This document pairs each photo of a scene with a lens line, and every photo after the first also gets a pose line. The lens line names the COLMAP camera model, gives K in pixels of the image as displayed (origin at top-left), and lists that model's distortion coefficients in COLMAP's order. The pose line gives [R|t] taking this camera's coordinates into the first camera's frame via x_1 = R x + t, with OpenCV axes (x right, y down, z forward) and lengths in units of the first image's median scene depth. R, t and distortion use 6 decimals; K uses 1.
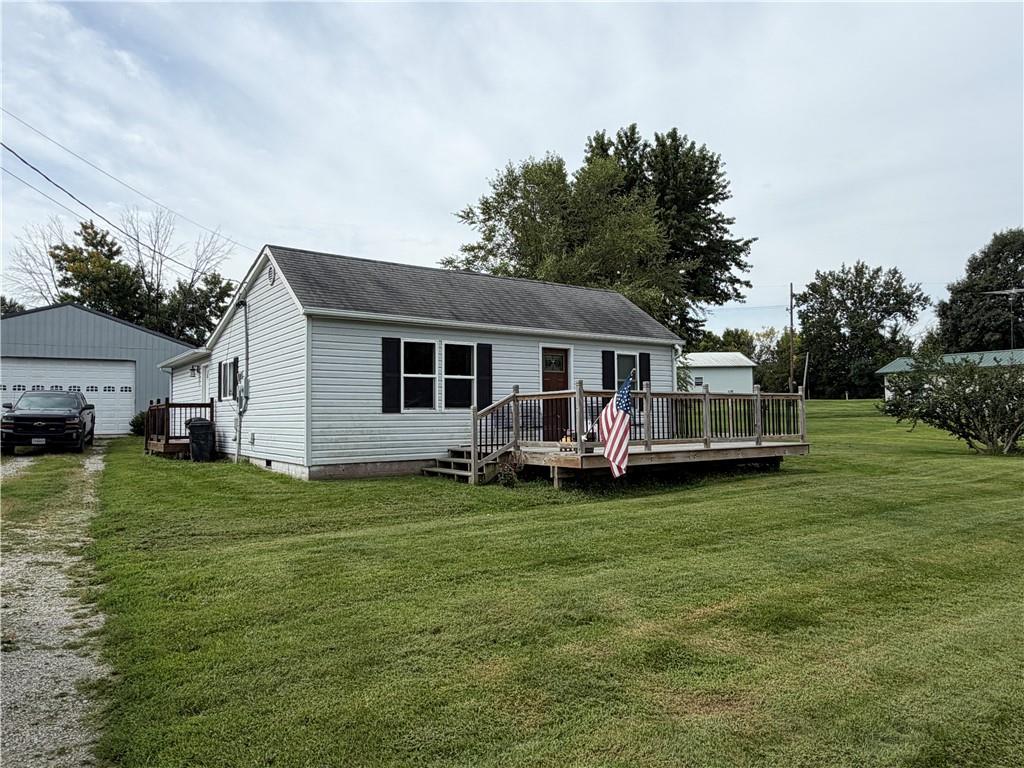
lens RADIAL K [[683.0, 0, 512.0], [0, 683.0, 384.0], [0, 0, 1]] dist [0.005463, 0.001610]
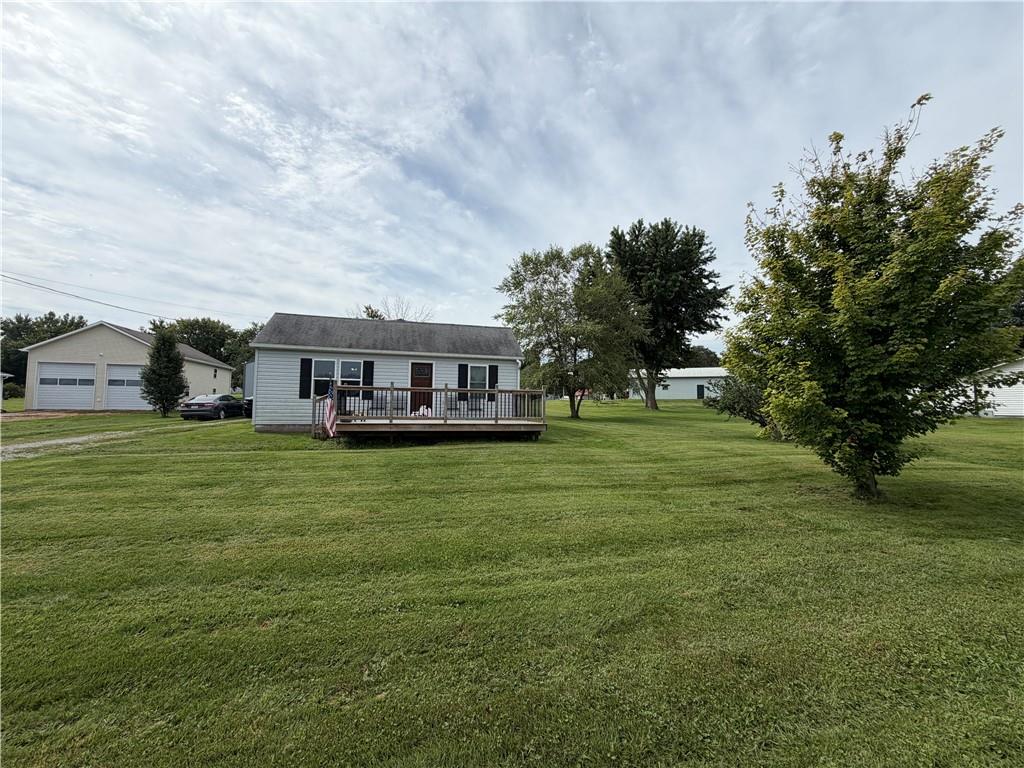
lens RADIAL K [[402.4, 0, 512.0], [0, 402.4, 384.0], [0, 0, 1]] dist [-0.001831, 0.000056]
pose [[0.937181, 0.002150, -0.348838, 0.596257], [-0.005457, 0.999949, -0.008499, 0.006812], [0.348802, 0.009869, 0.937145, 0.131432]]
